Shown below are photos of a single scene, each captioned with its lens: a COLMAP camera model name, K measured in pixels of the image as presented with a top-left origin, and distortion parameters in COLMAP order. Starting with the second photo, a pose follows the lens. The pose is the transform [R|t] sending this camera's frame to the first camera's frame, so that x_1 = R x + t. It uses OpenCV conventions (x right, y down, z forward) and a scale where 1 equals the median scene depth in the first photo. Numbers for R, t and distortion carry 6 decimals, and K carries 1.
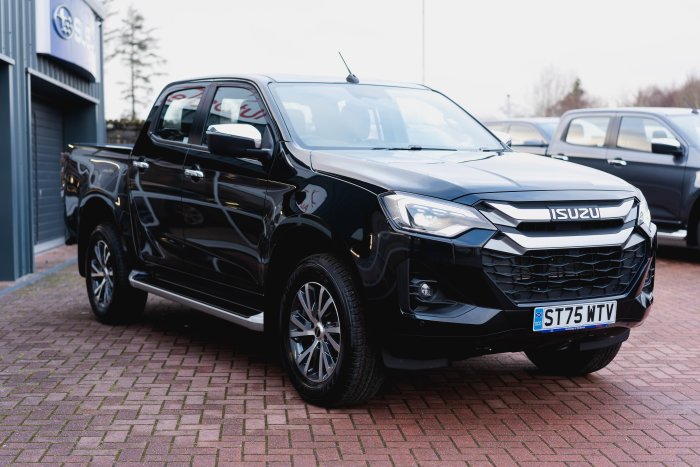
lens RADIAL K [[1058.8, 0, 350.0], [0, 1058.8, 233.5], [0, 0, 1]] dist [0.006775, 0.020407]
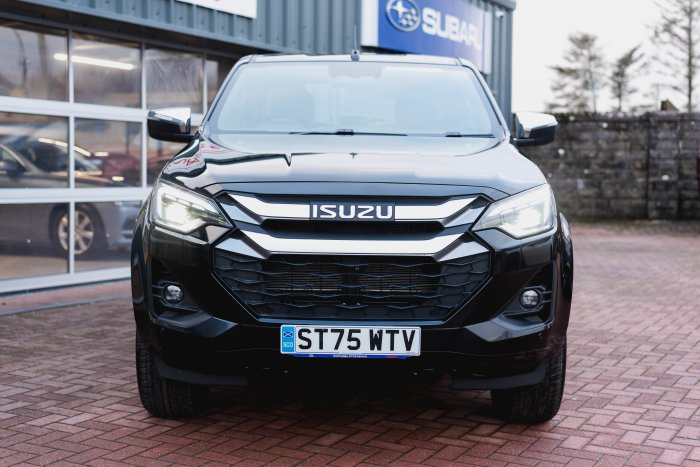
lens RADIAL K [[1058.8, 0, 350.0], [0, 1058.8, 233.5], [0, 0, 1]] dist [0.006775, 0.020407]
pose [[0.853364, 0.047096, -0.519184, 0.626554], [-0.045091, 0.998847, 0.016491, -0.015694], [0.519362, 0.009337, 0.854503, 0.323228]]
